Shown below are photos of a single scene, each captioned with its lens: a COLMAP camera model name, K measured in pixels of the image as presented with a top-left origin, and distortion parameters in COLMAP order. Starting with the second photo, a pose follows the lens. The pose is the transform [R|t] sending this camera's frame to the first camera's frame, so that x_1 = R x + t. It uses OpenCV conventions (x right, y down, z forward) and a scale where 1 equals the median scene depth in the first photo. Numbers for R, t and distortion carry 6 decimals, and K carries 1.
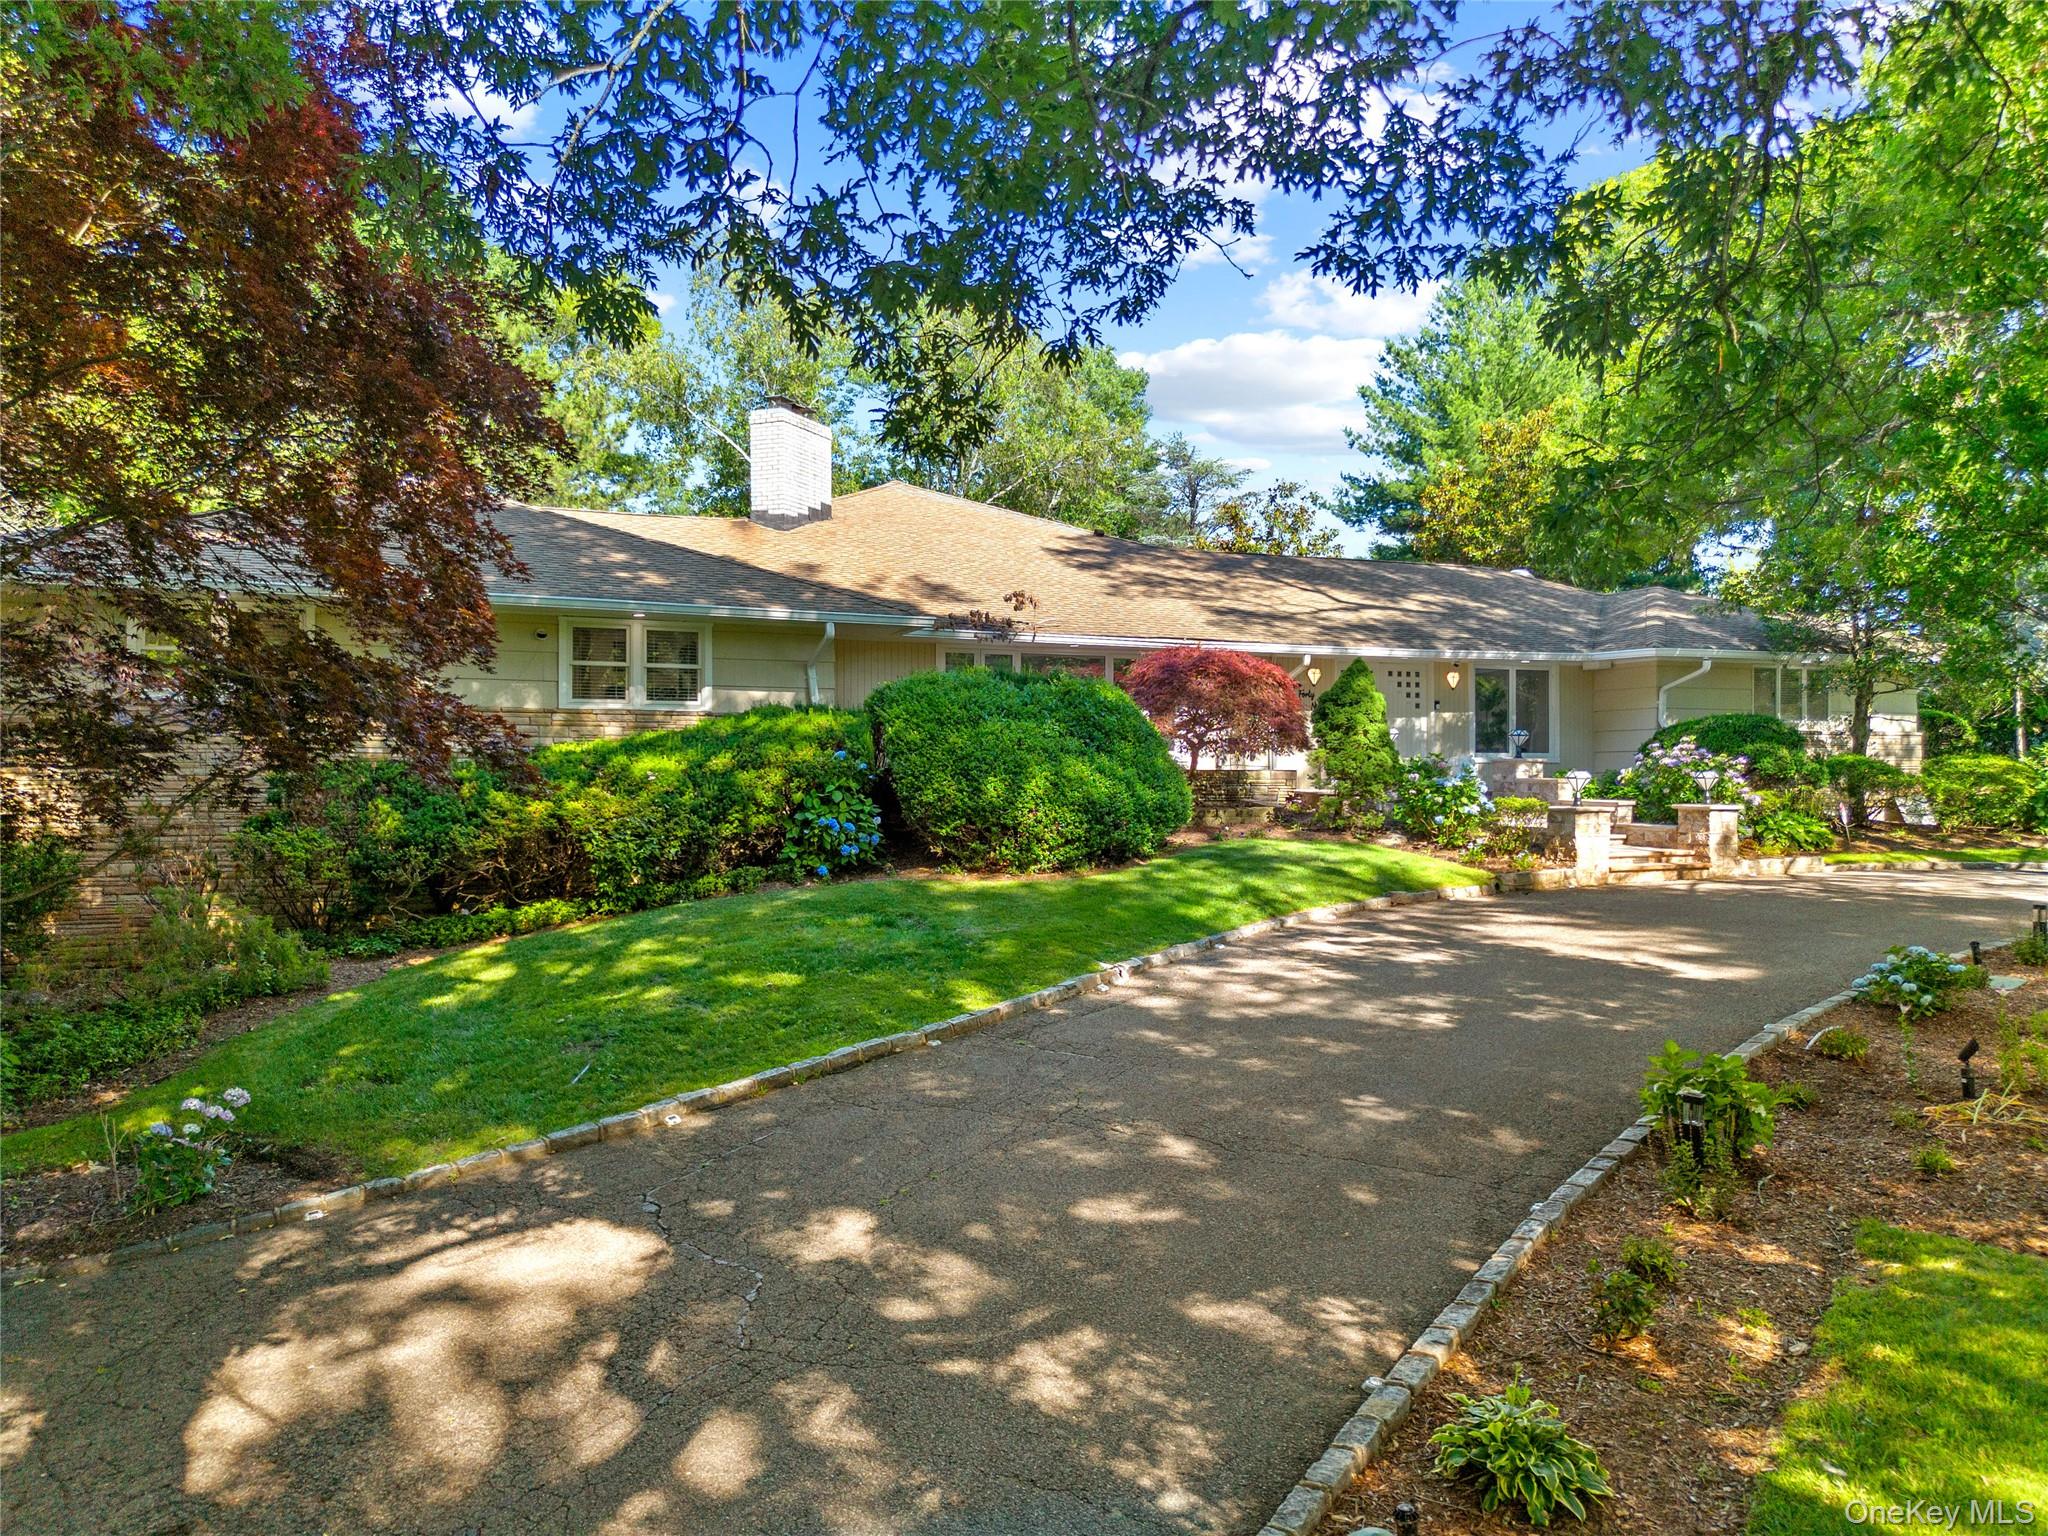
lens RADIAL K [[1587.8, 0, 1024.0], [0, 1587.8, 768.0], [0, 0, 1]] dist [0.001710, 0.000346]
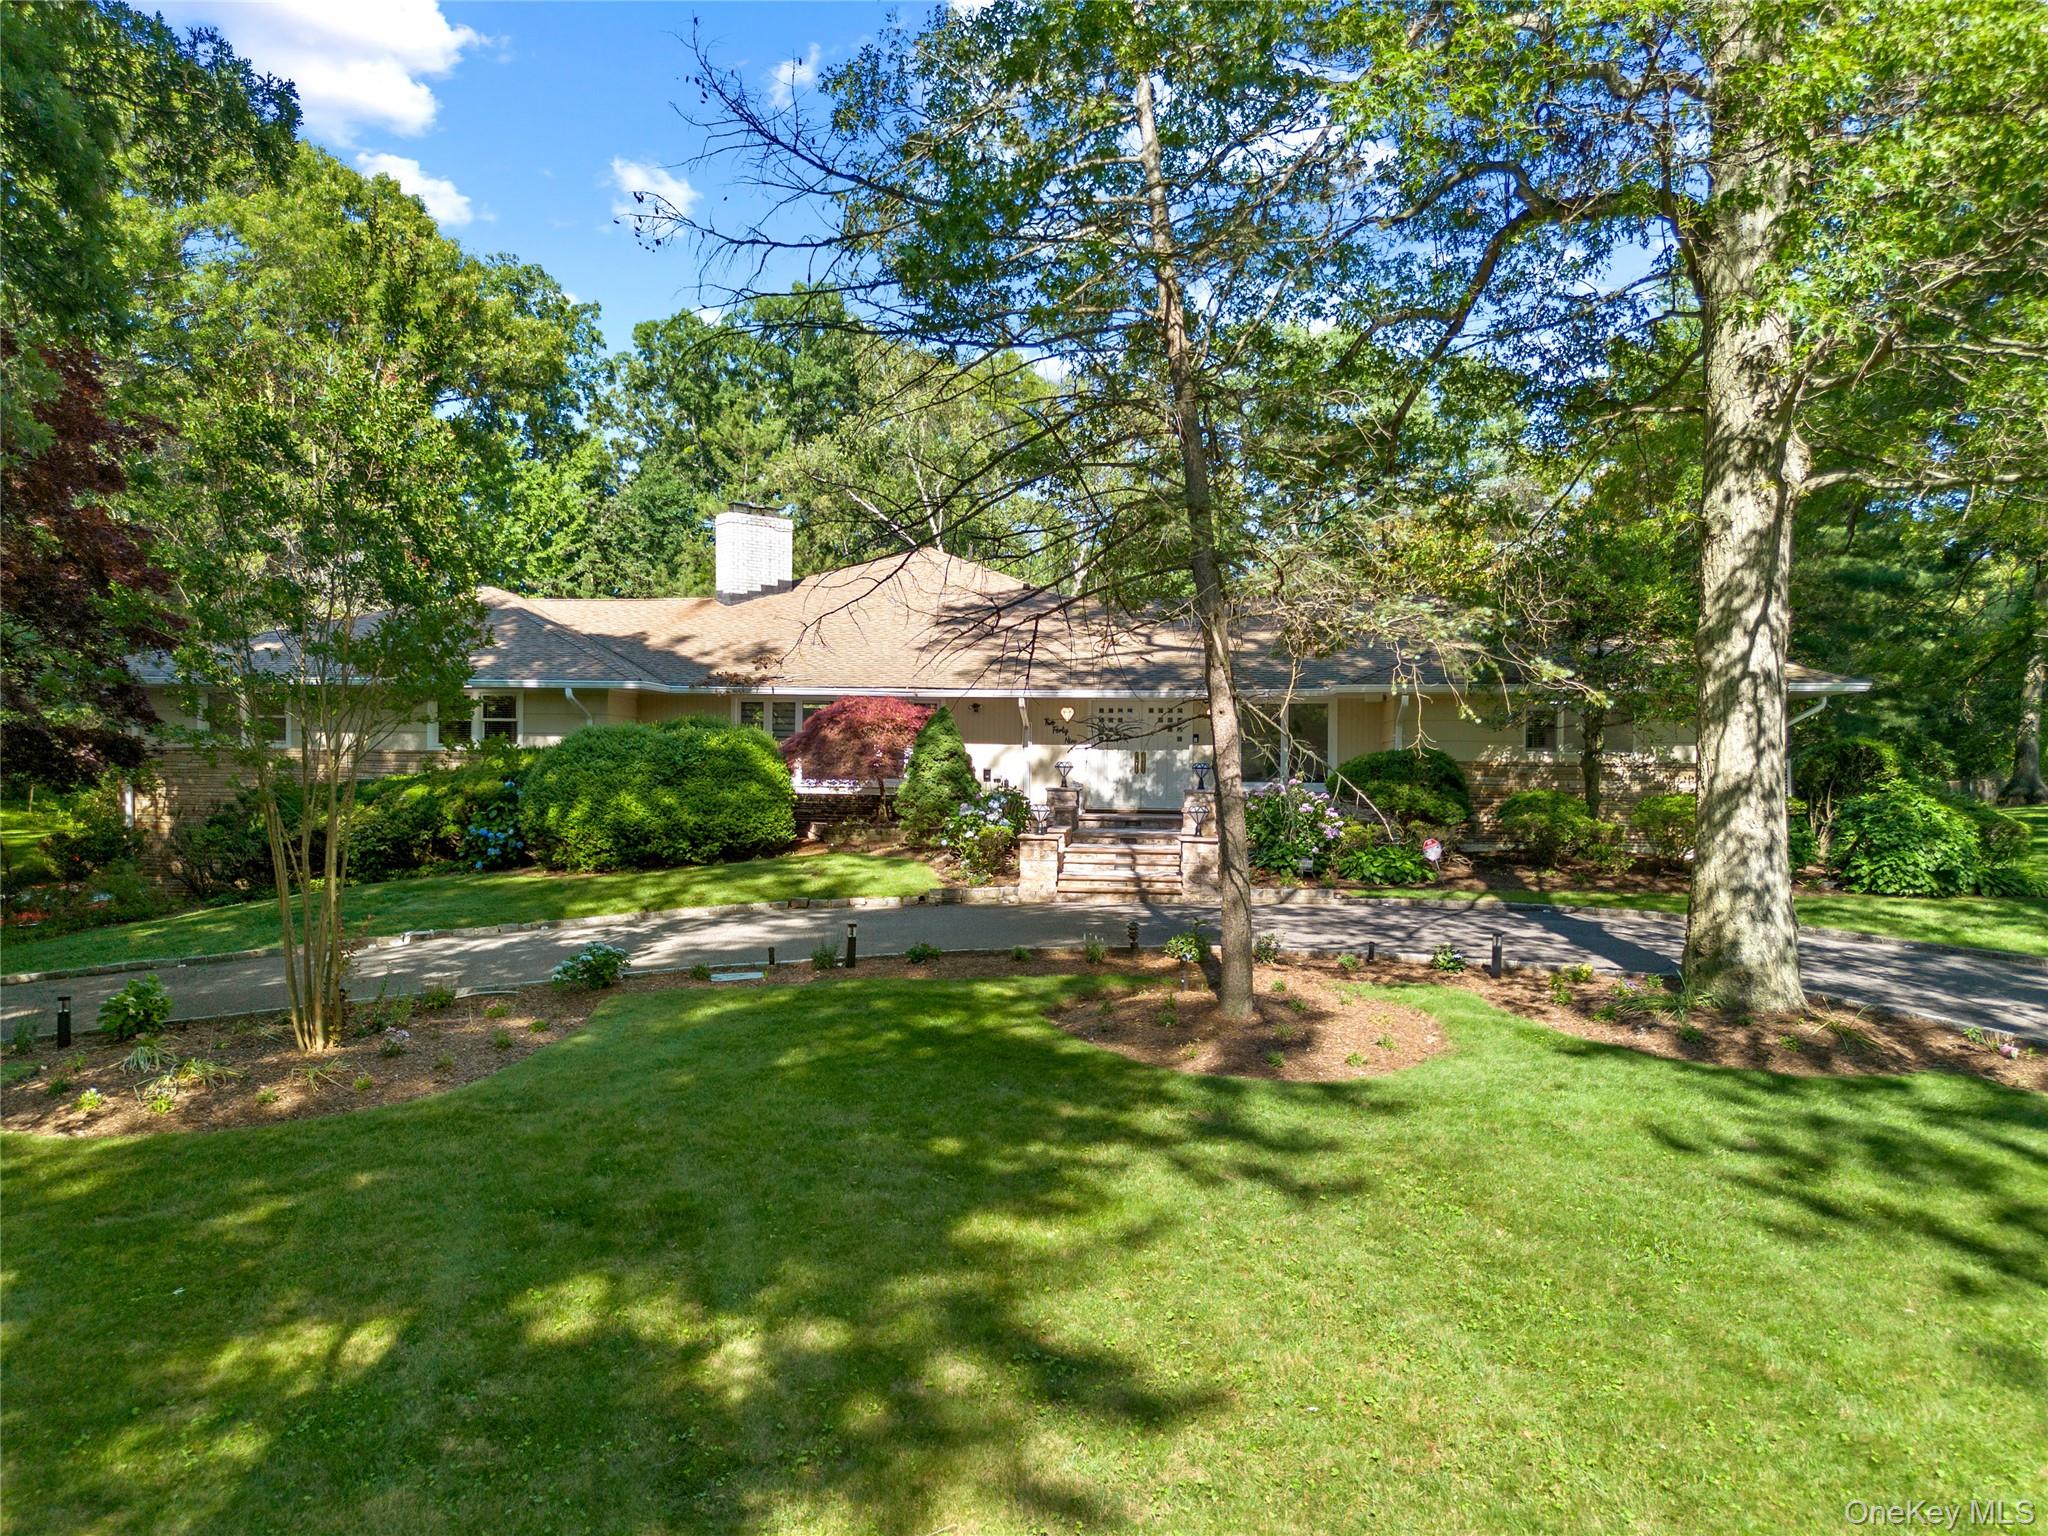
lens RADIAL K [[1587.8, 0, 1024.0], [0, 1587.8, 768.0], [0, 0, 1]] dist [0.001710, 0.000346]
pose [[0.874992, 0.008701, -0.484059, 0.748582], [-0.004715, 0.999944, 0.009451, -0.031716], [0.484114, -0.005988, 0.874984, -0.027518]]
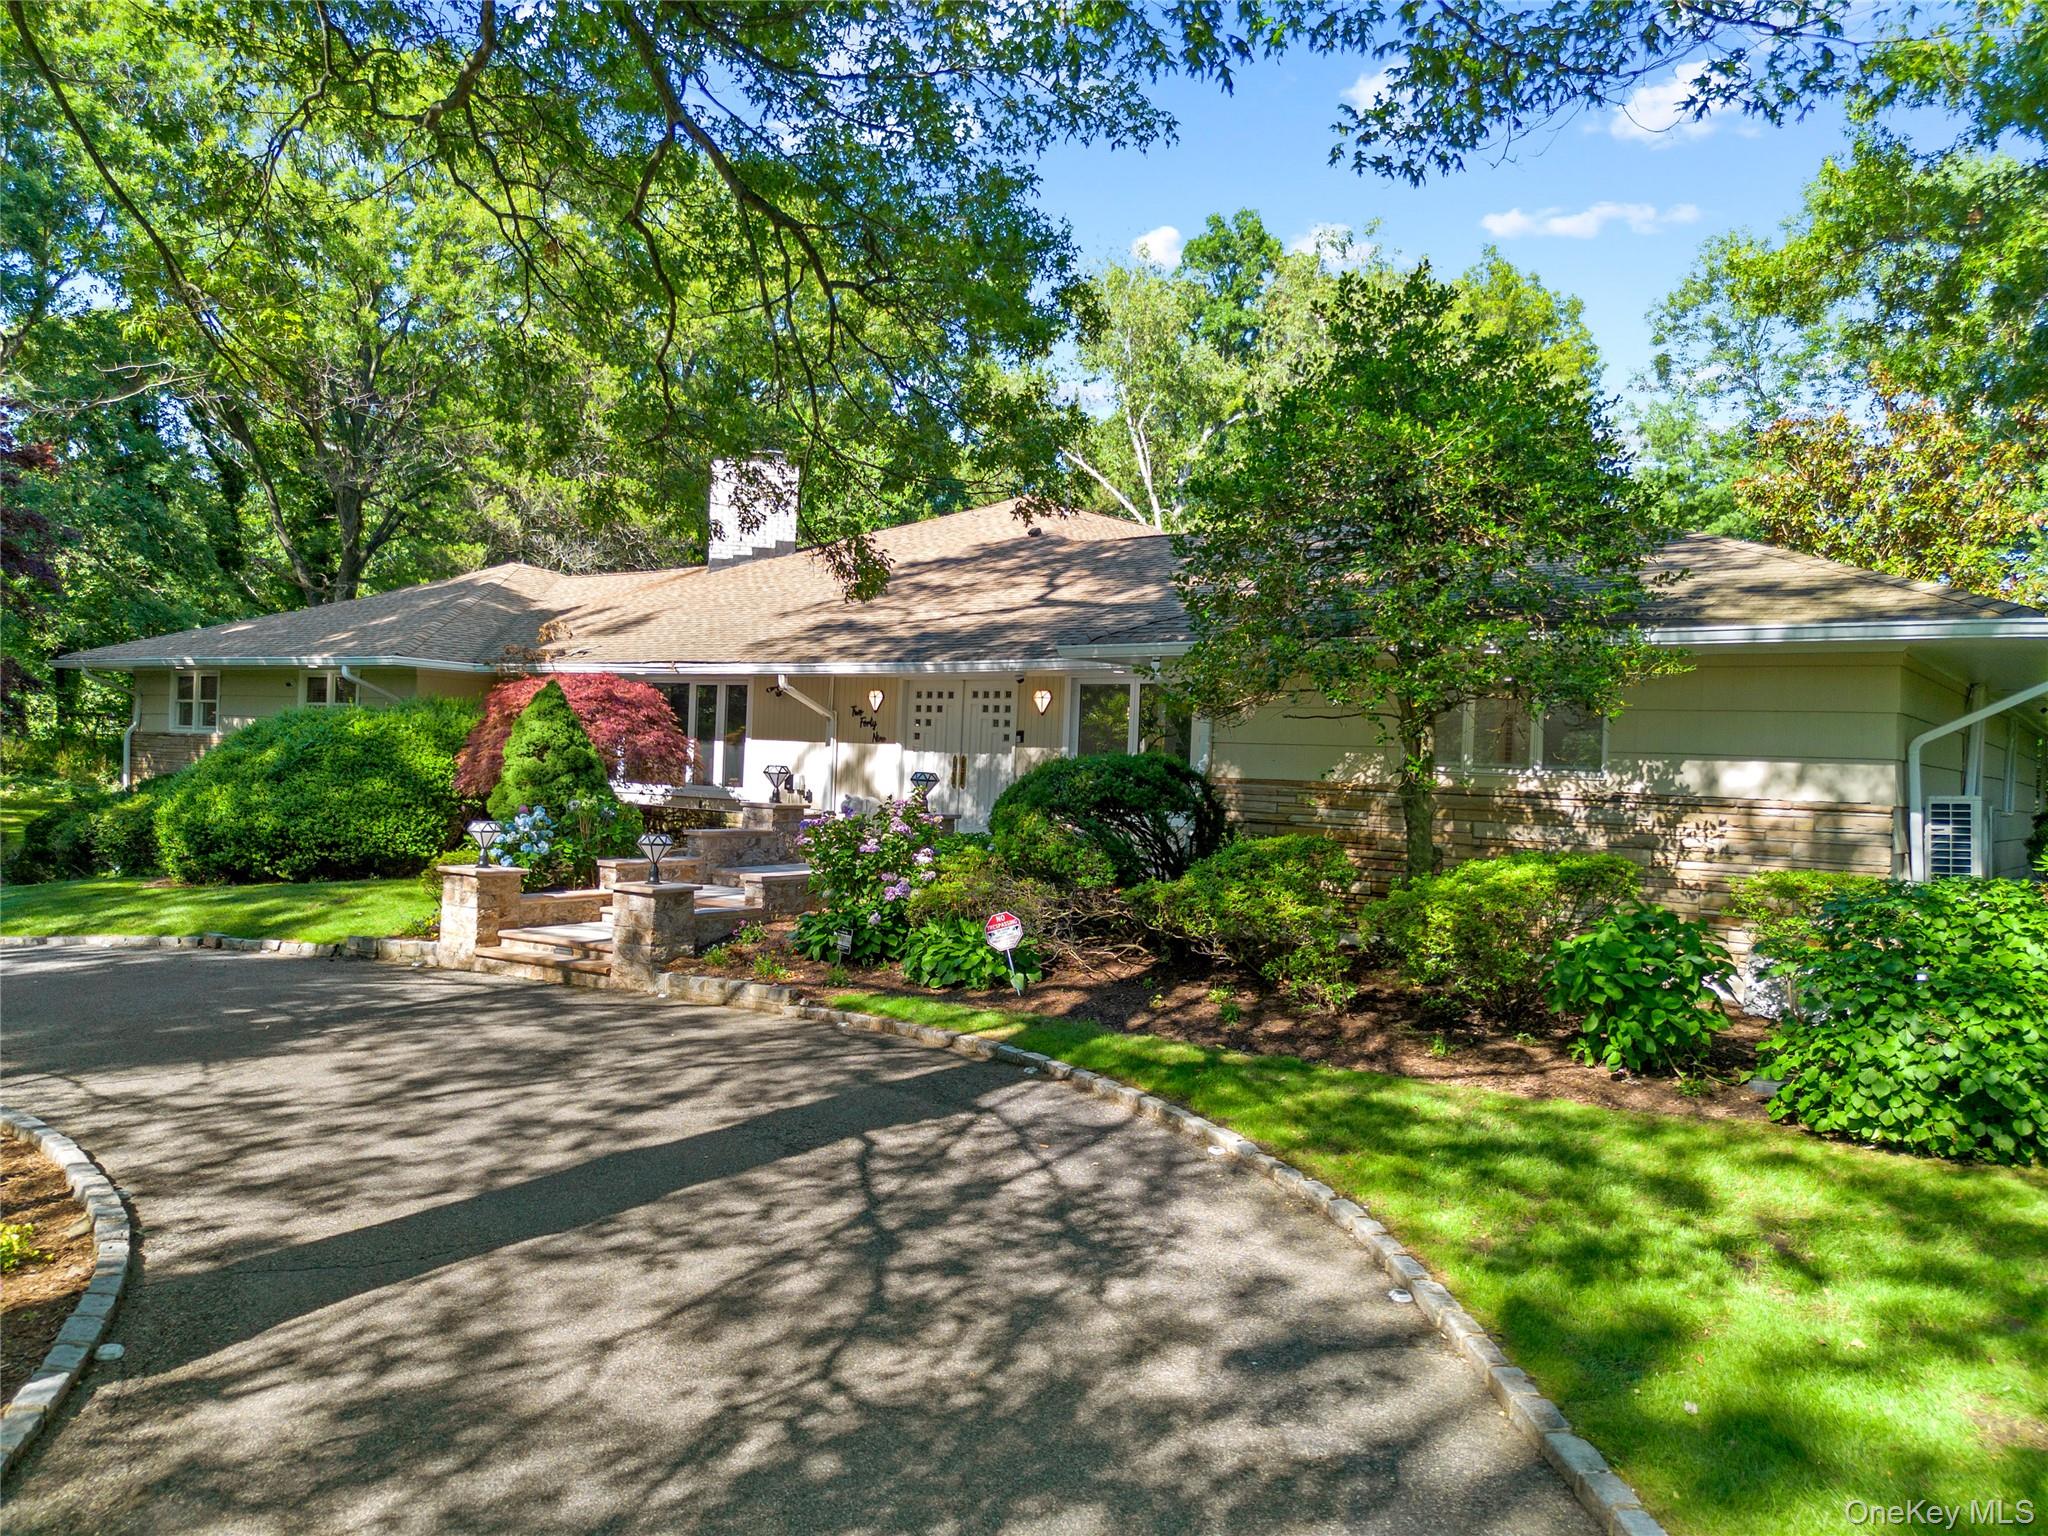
lens RADIAL K [[1587.8, 0, 1024.0], [0, 1587.8, 768.0], [0, 0, 1]] dist [0.001710, 0.000346]
pose [[0.469648, 0.025047, -0.882498, 0.989270], [-0.021478, 0.999626, 0.016941, -0.040749], [0.882593, 0.010998, 0.470010, 0.704678]]
